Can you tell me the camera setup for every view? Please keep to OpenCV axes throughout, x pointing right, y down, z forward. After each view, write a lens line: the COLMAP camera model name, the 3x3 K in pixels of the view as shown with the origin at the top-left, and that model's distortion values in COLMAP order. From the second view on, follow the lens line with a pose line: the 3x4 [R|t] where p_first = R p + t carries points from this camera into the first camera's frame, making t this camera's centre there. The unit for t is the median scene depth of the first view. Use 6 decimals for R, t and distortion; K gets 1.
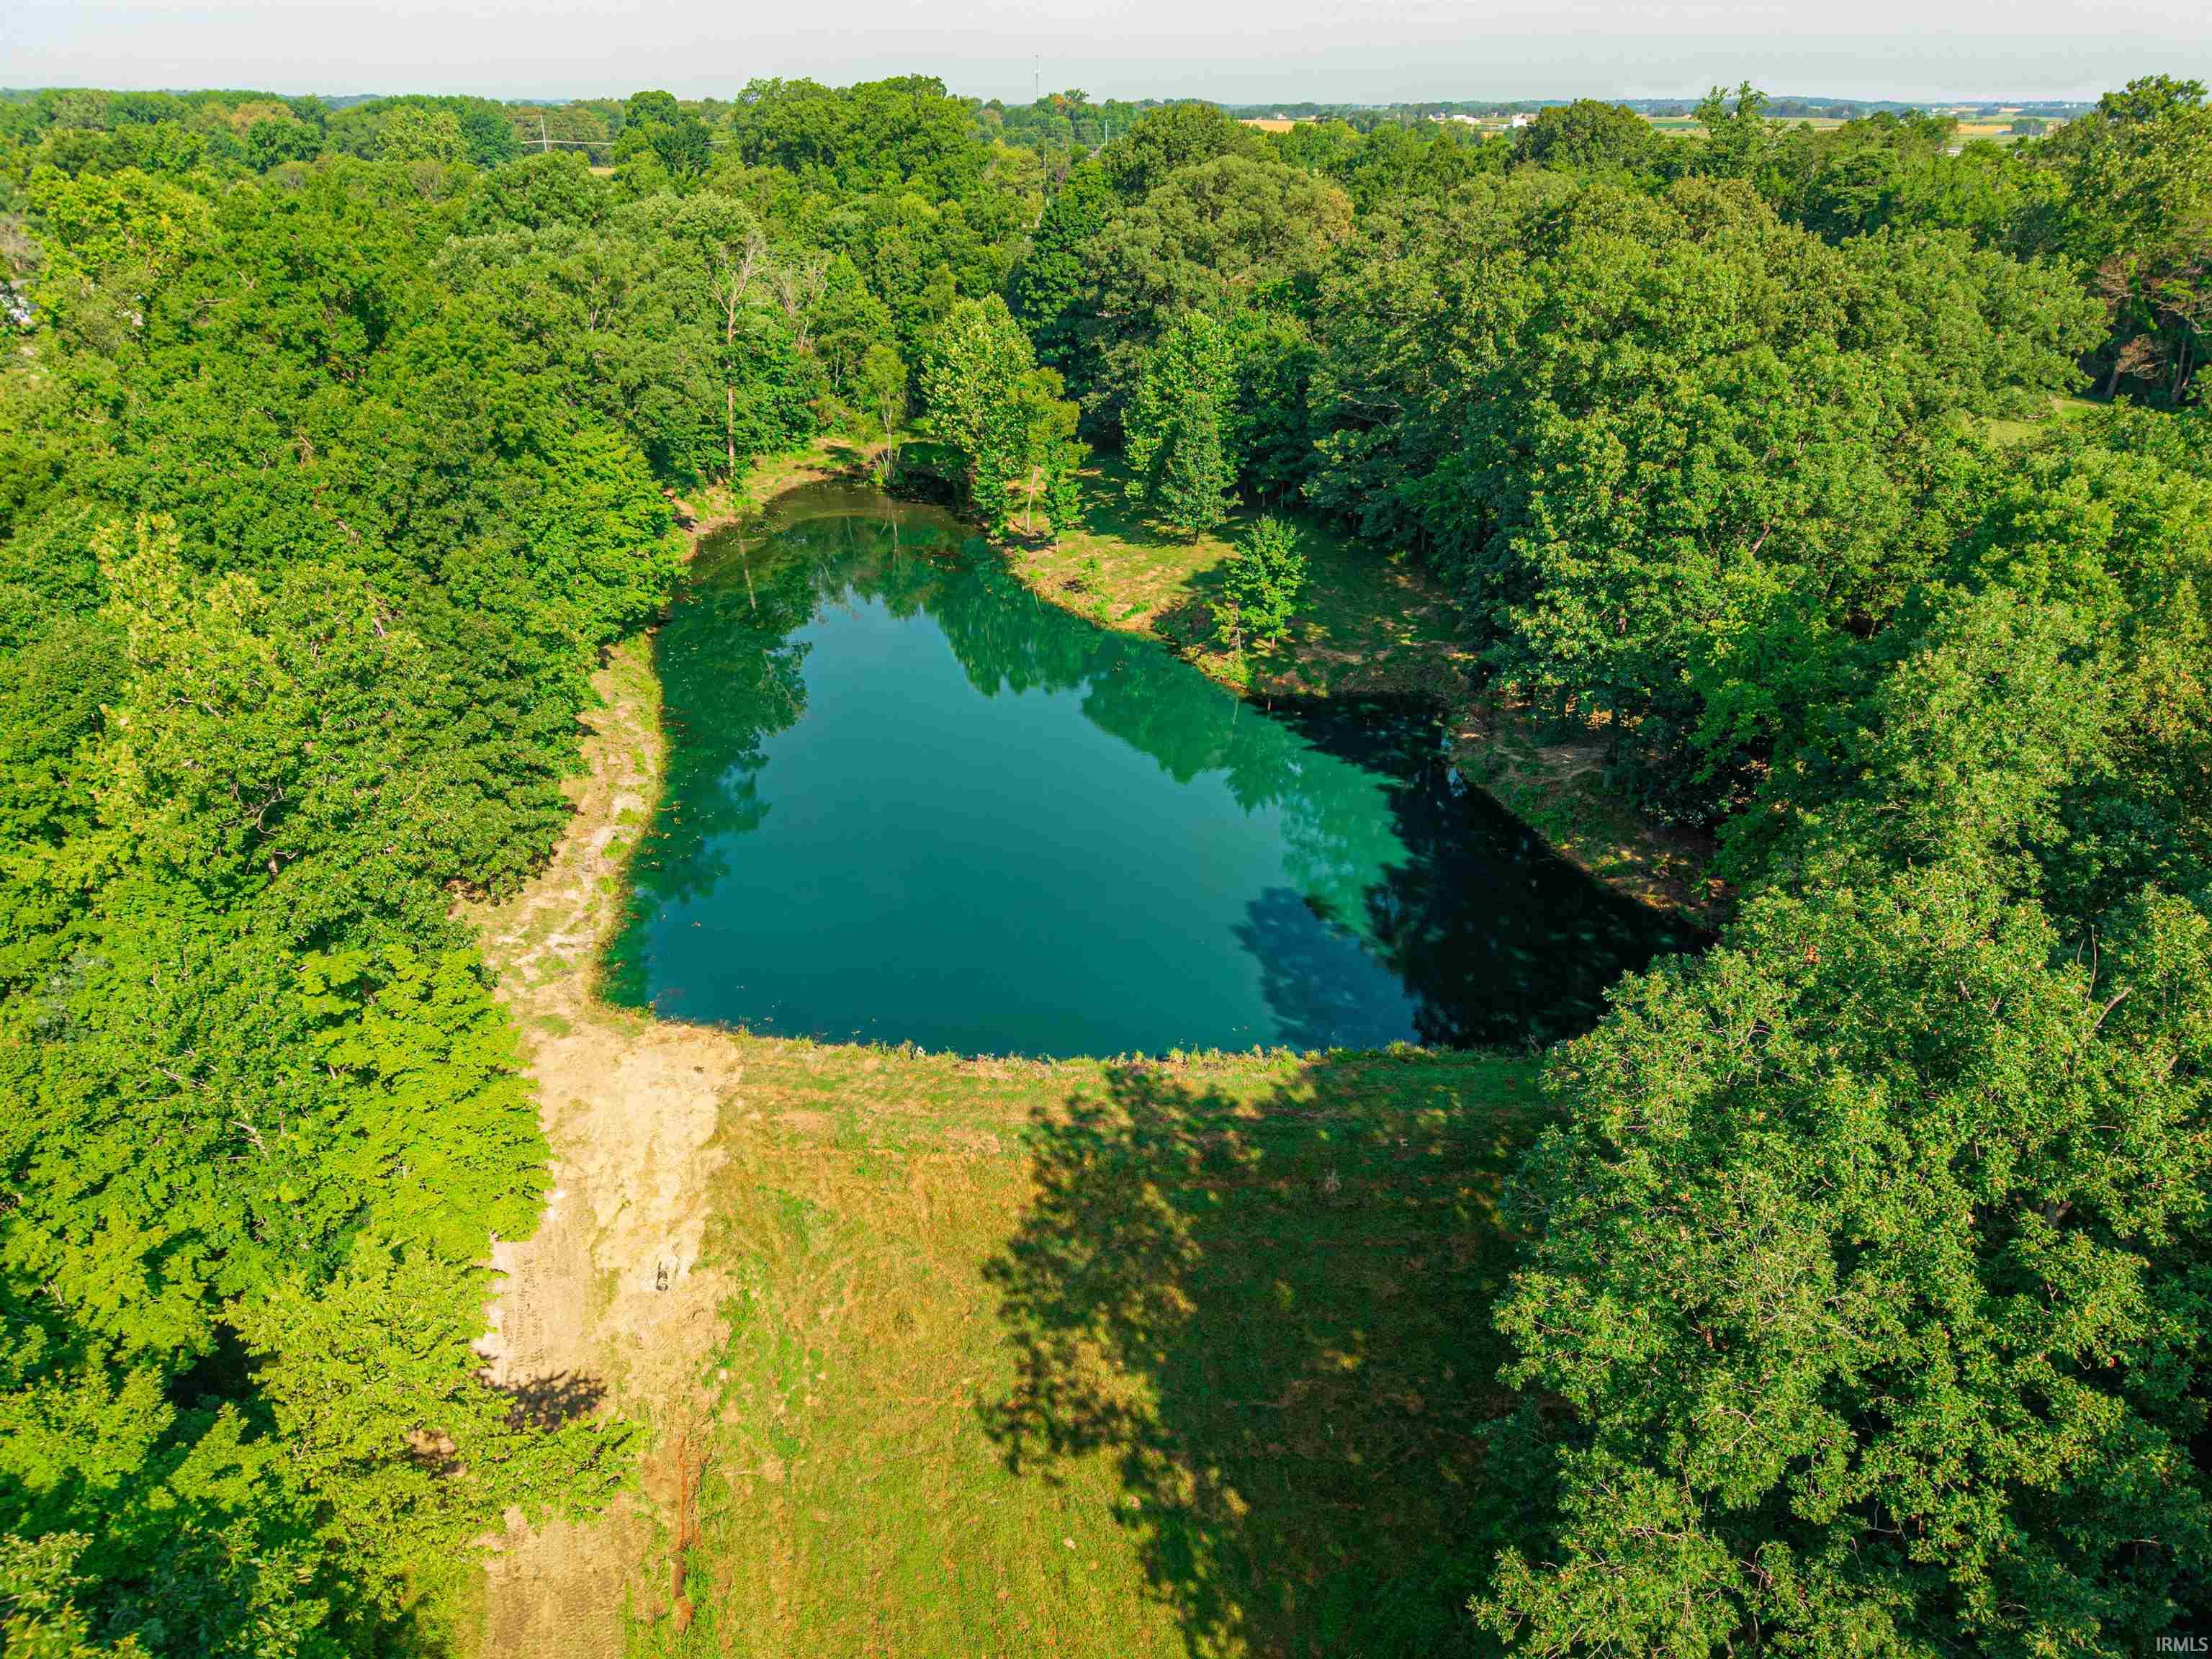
lens RADIAL K [[1497.0, 0, 1113.6], [0, 1497.0, 820.5], [0, 0, 1]] dist [0.088866, -0.136697]
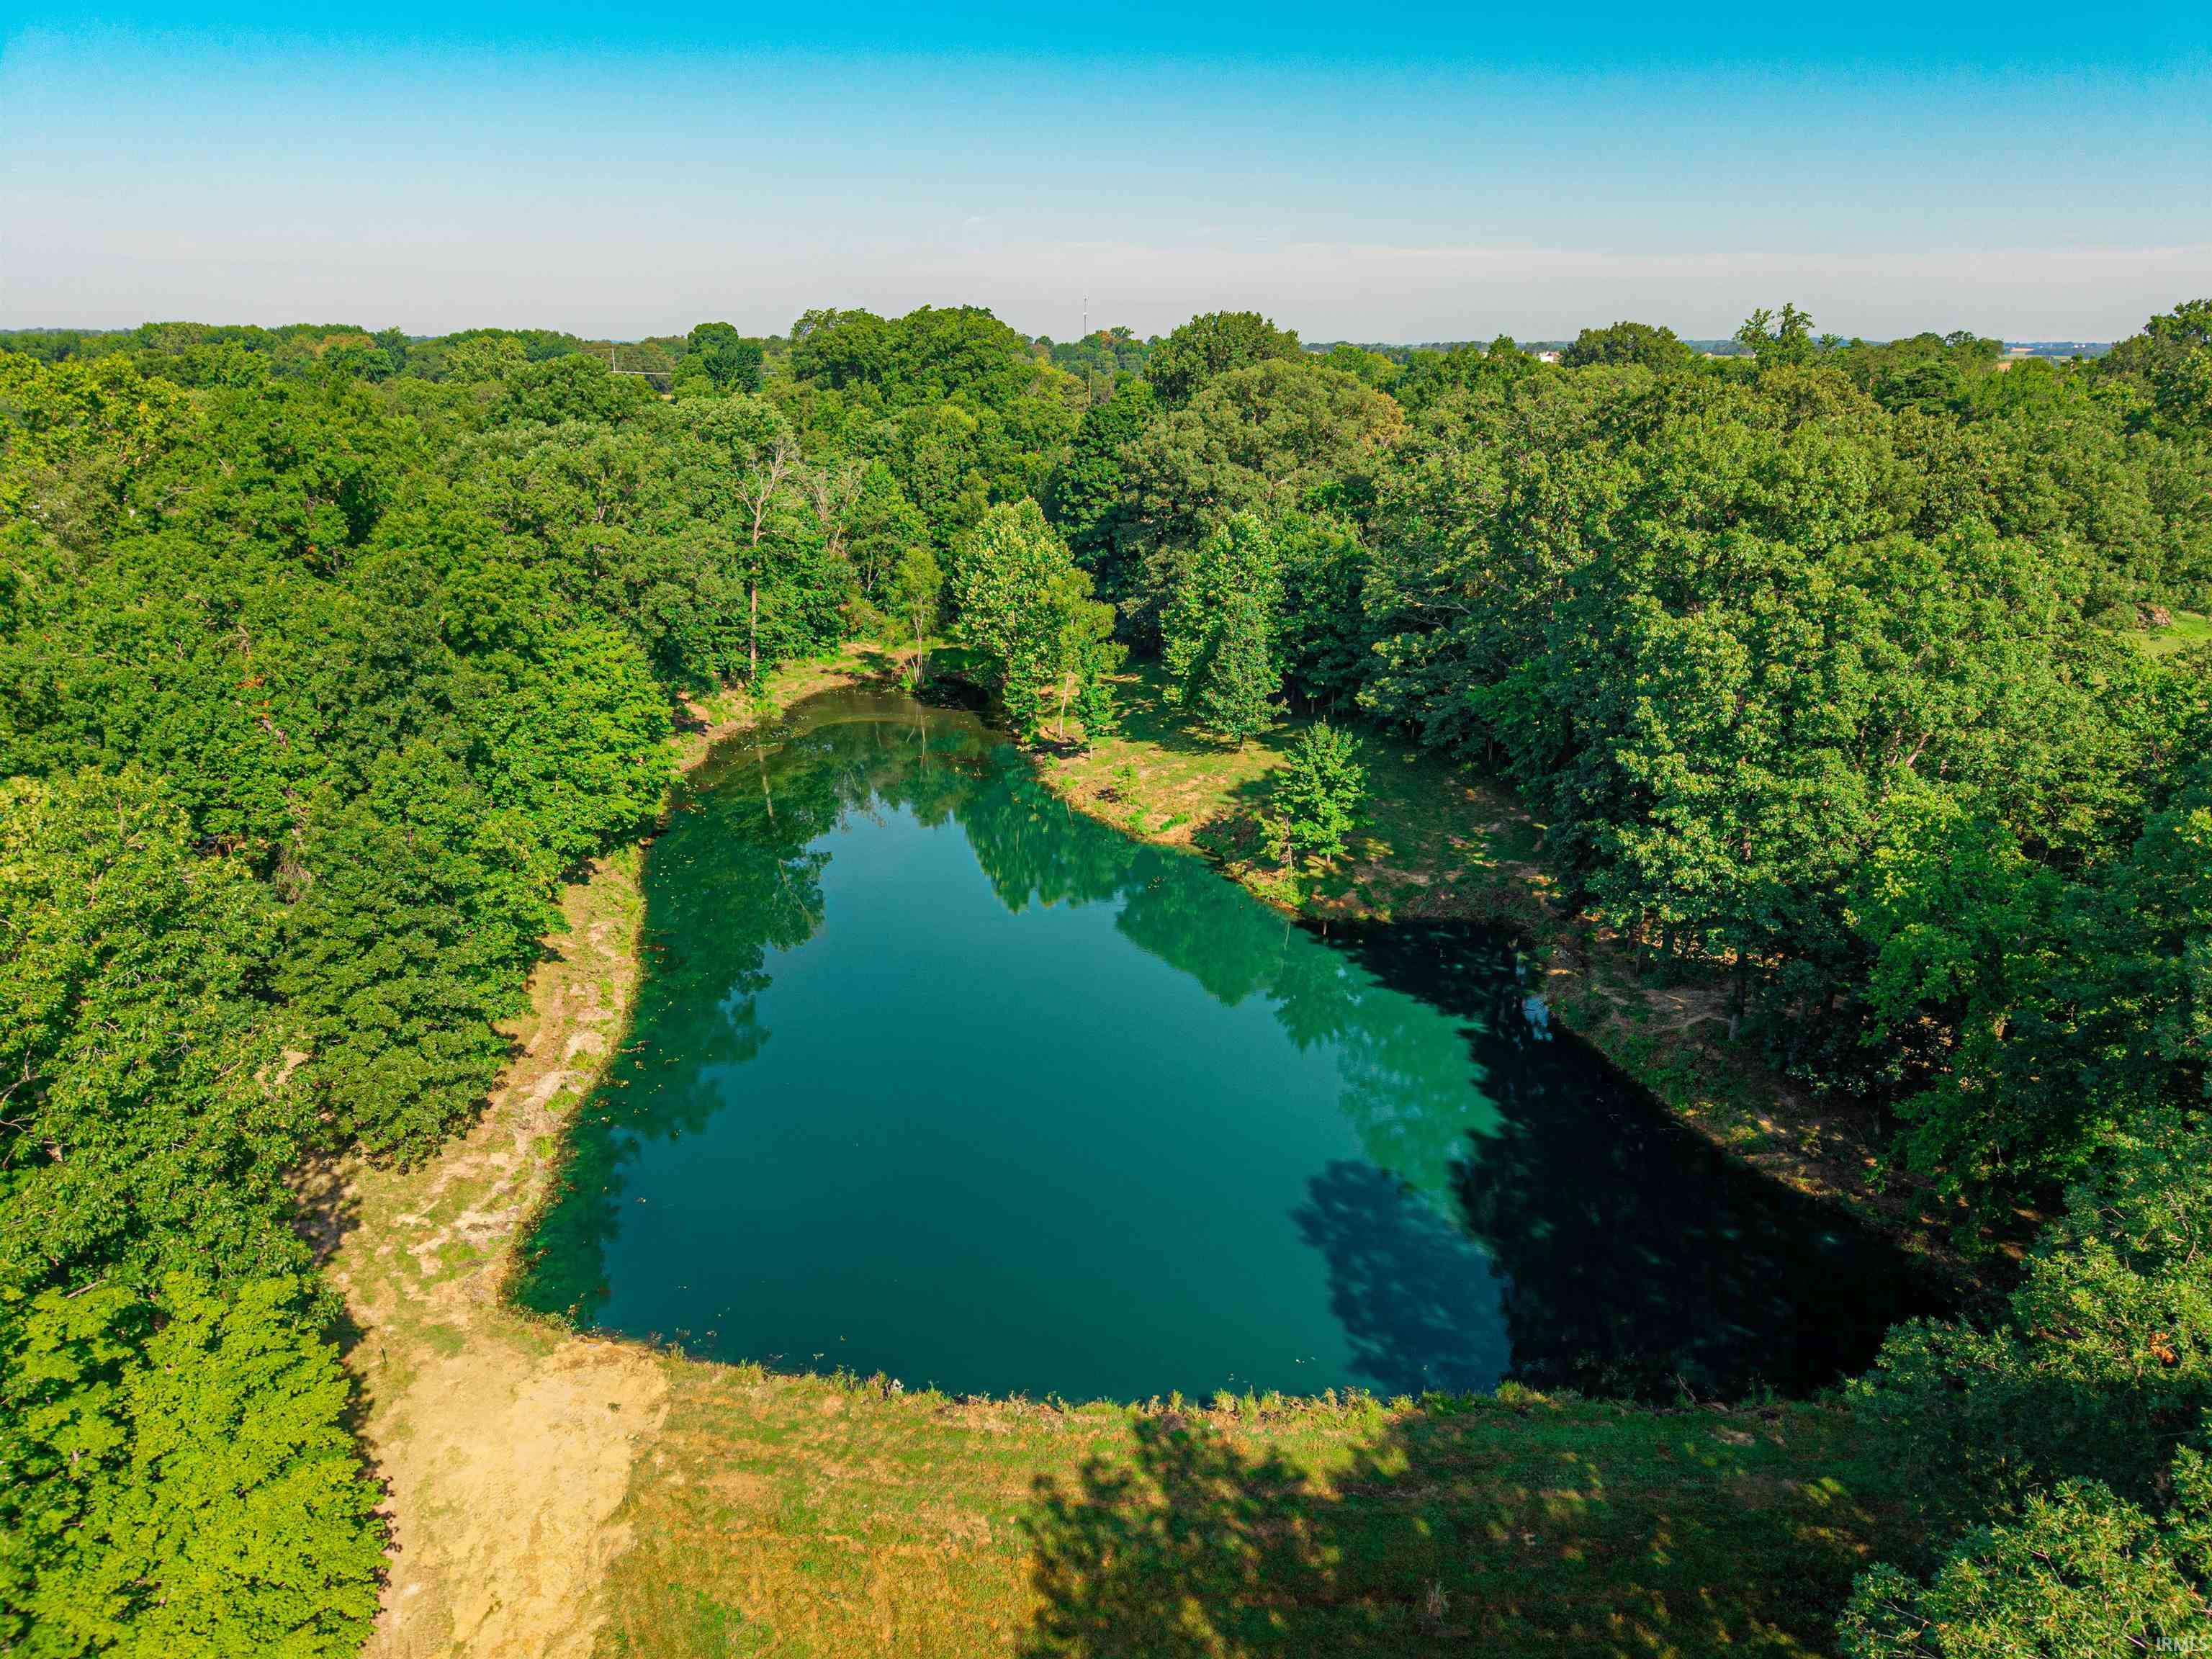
lens RADIAL K [[1497.0, 0, 1113.6], [0, 1497.0, 820.5], [0, 0, 1]] dist [0.088866, -0.136697]
pose [[0.999615, 0.009135, -0.026196, 0.001633], [-0.012617, 0.990630, -0.135987, -0.024853], [0.024708, 0.136265, 0.990364, 0.140890]]
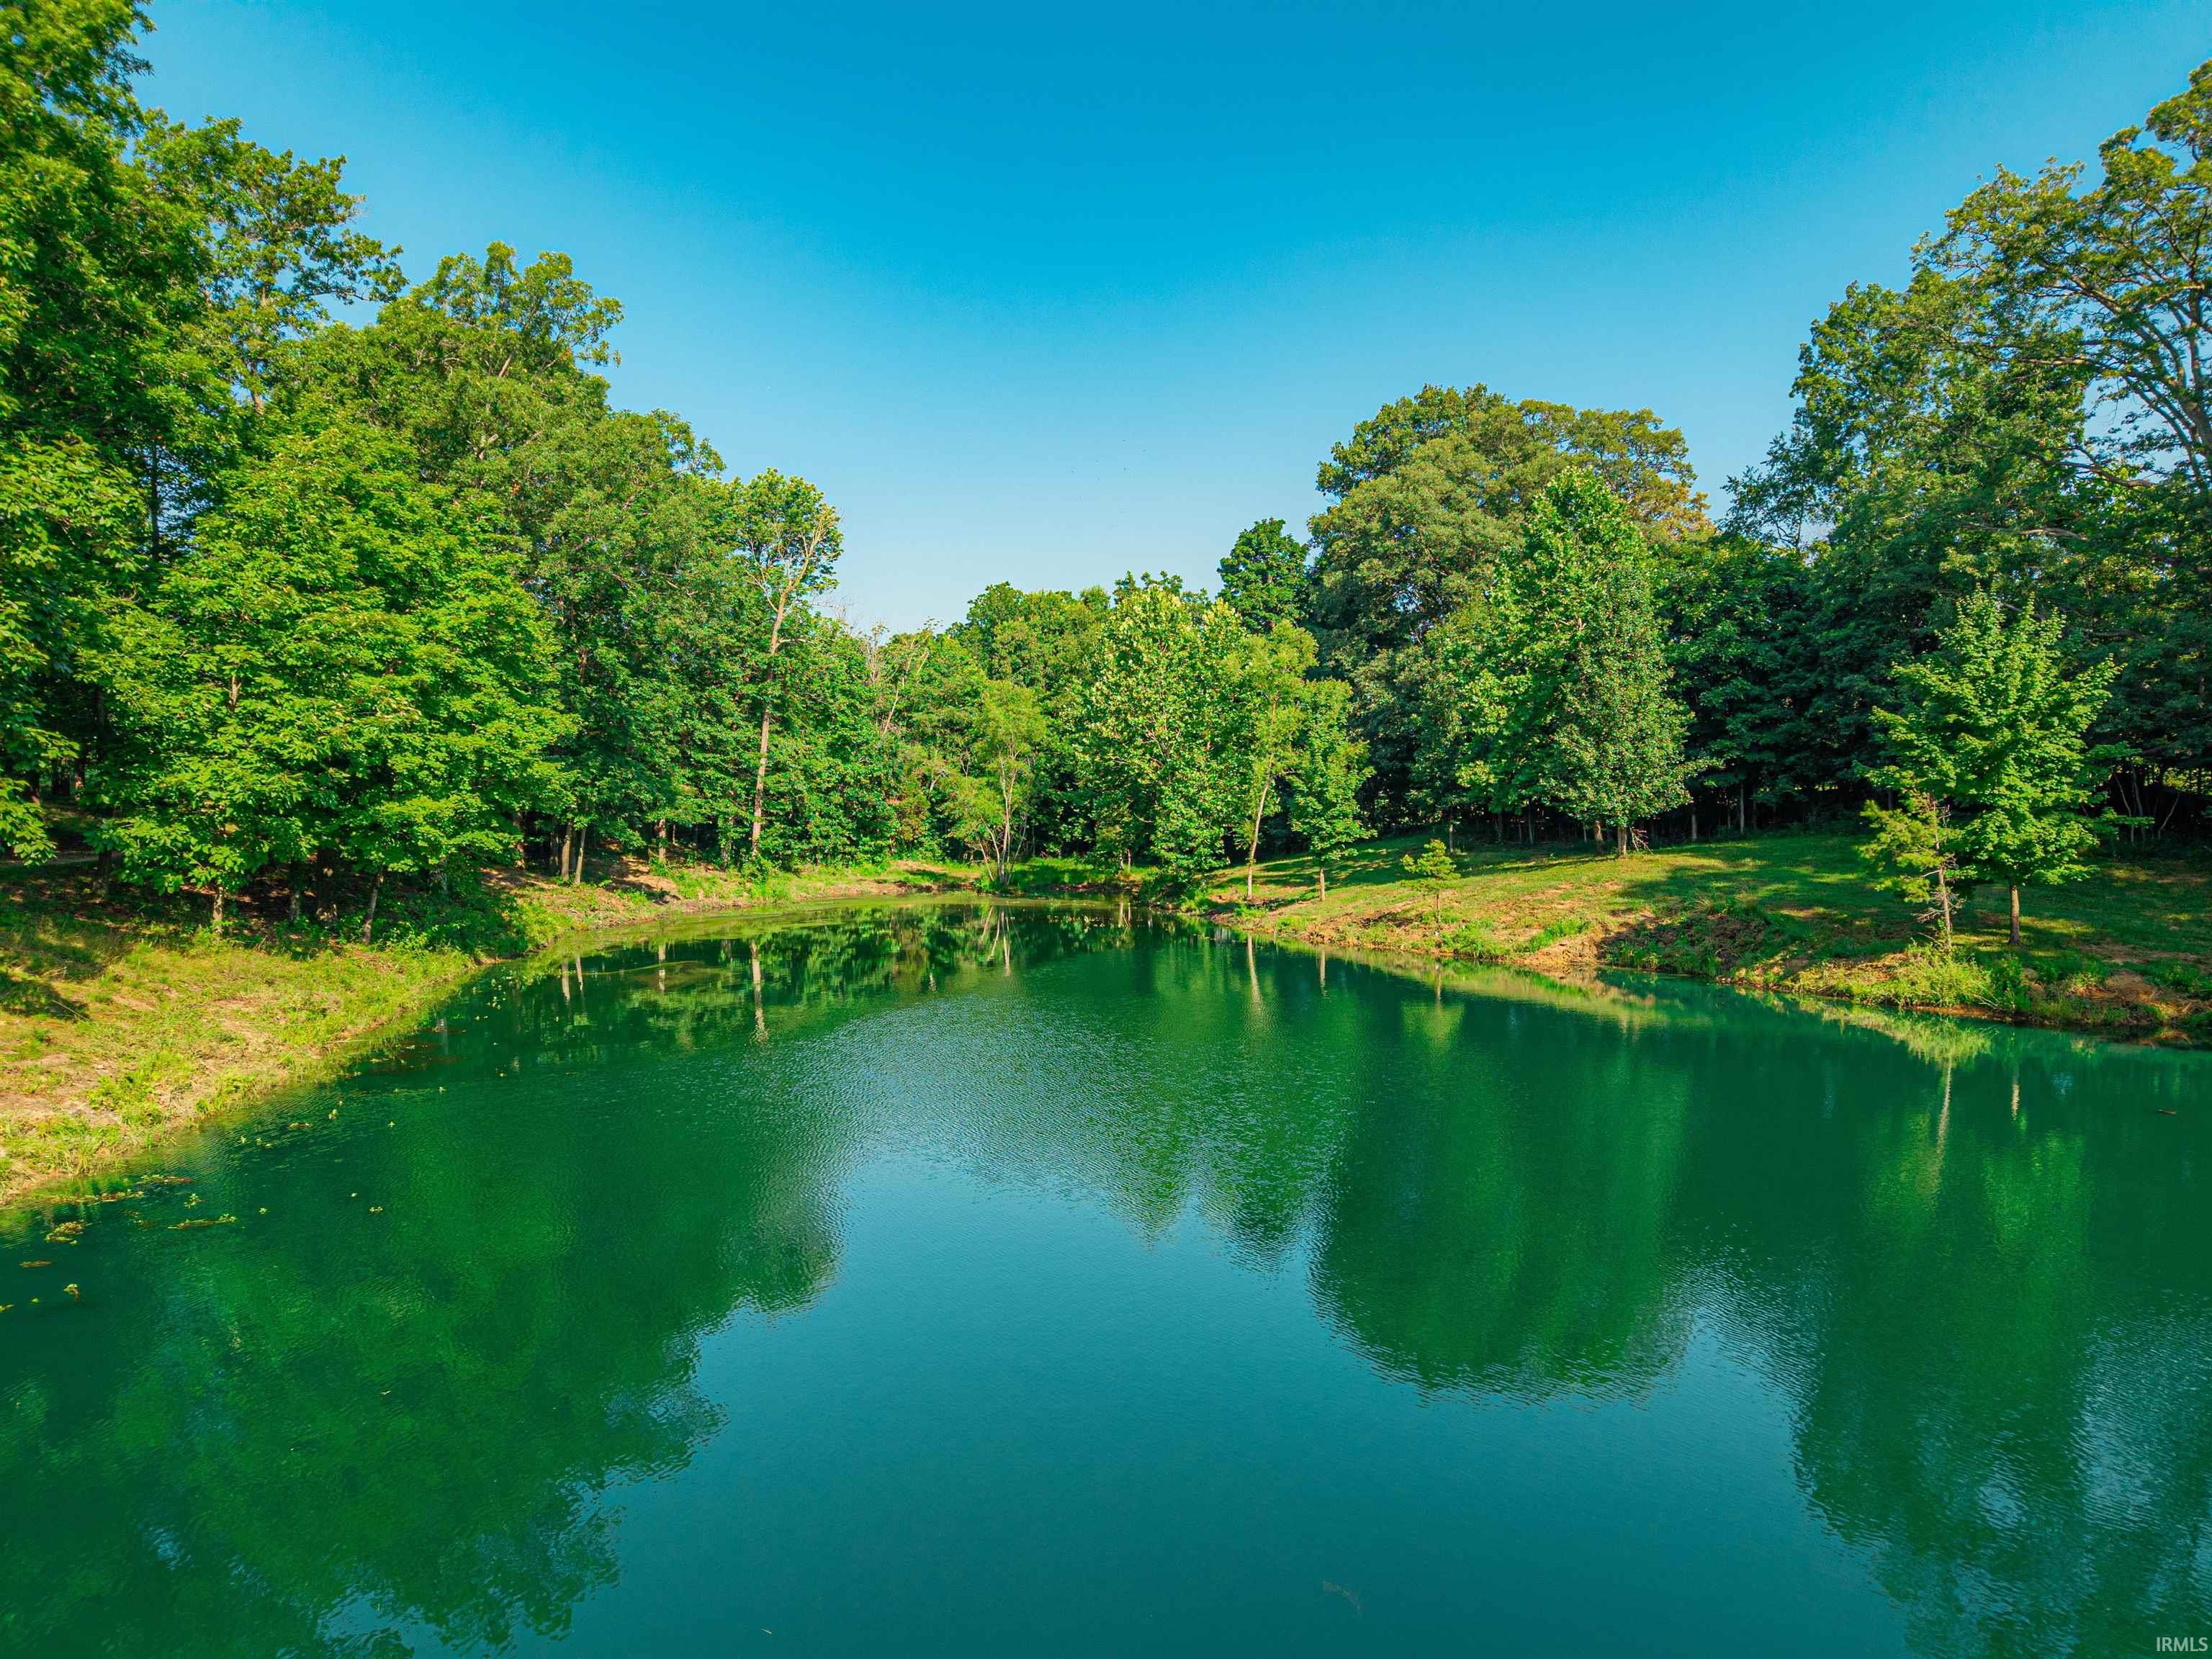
lens RADIAL K [[1497.0, 0, 1113.6], [0, 1497.0, 820.5], [0, 0, 1]] dist [0.088866, -0.136697]
pose [[0.998793, 0.000521, -0.049108, -0.139367], [-0.021436, 0.904288, -0.426385, 0.036328], [0.044185, 0.426923, 0.903208, 0.823818]]
